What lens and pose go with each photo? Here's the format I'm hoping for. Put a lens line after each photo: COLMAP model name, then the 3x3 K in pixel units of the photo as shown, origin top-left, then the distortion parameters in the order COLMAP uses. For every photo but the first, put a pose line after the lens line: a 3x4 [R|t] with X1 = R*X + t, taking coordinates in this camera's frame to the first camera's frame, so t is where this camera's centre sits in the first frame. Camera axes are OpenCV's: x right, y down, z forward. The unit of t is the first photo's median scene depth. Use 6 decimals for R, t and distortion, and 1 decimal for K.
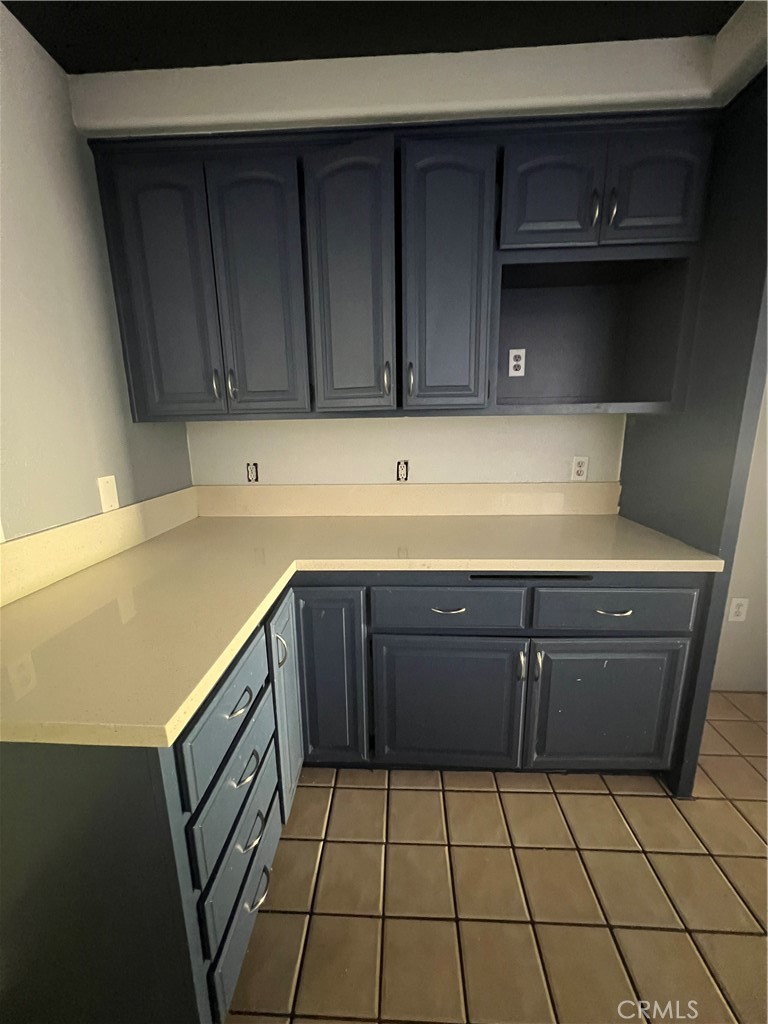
lens RADIAL K [[407.2, 0, 386.1], [0, 407.2, 514.1], [0, 0, 1]] dist [0.000531, 0.000461]
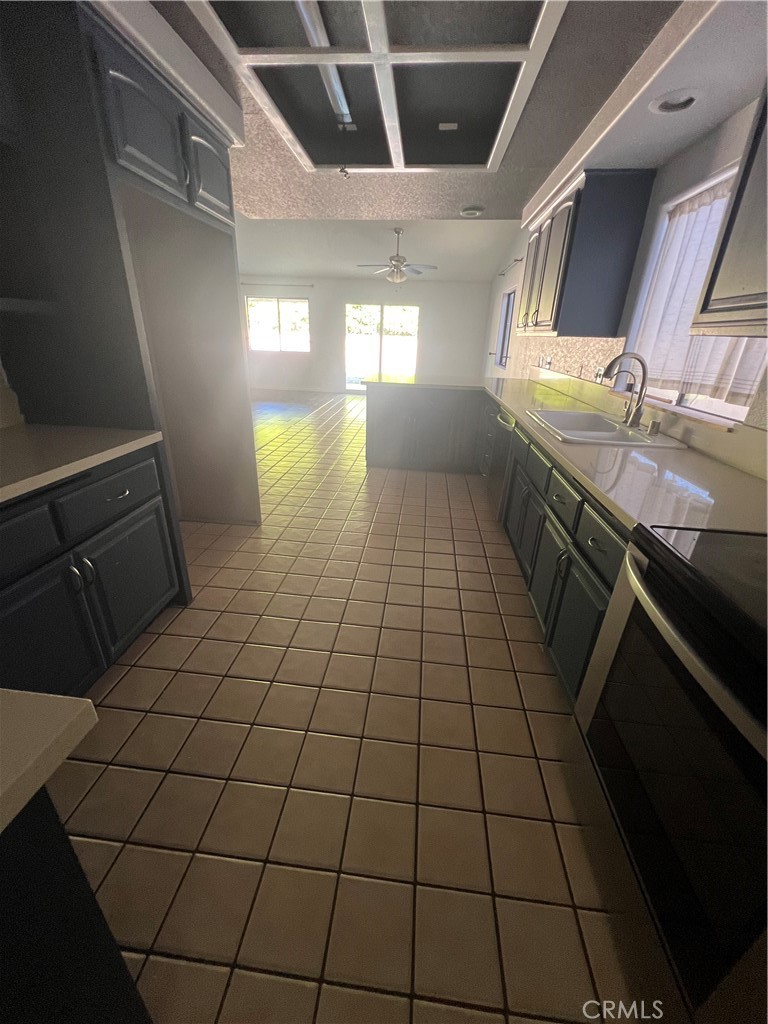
lens RADIAL K [[410.1, 0, 383.8], [0, 410.1, 506.5], [0, 0, 1]] dist [-0.000578, 0.000790]
pose [[0.054147, -0.367718, 0.928359, -0.501539], [0.179460, 0.918169, 0.353215, -0.010995], [-0.982274, 0.147478, 0.115707, 0.113464]]
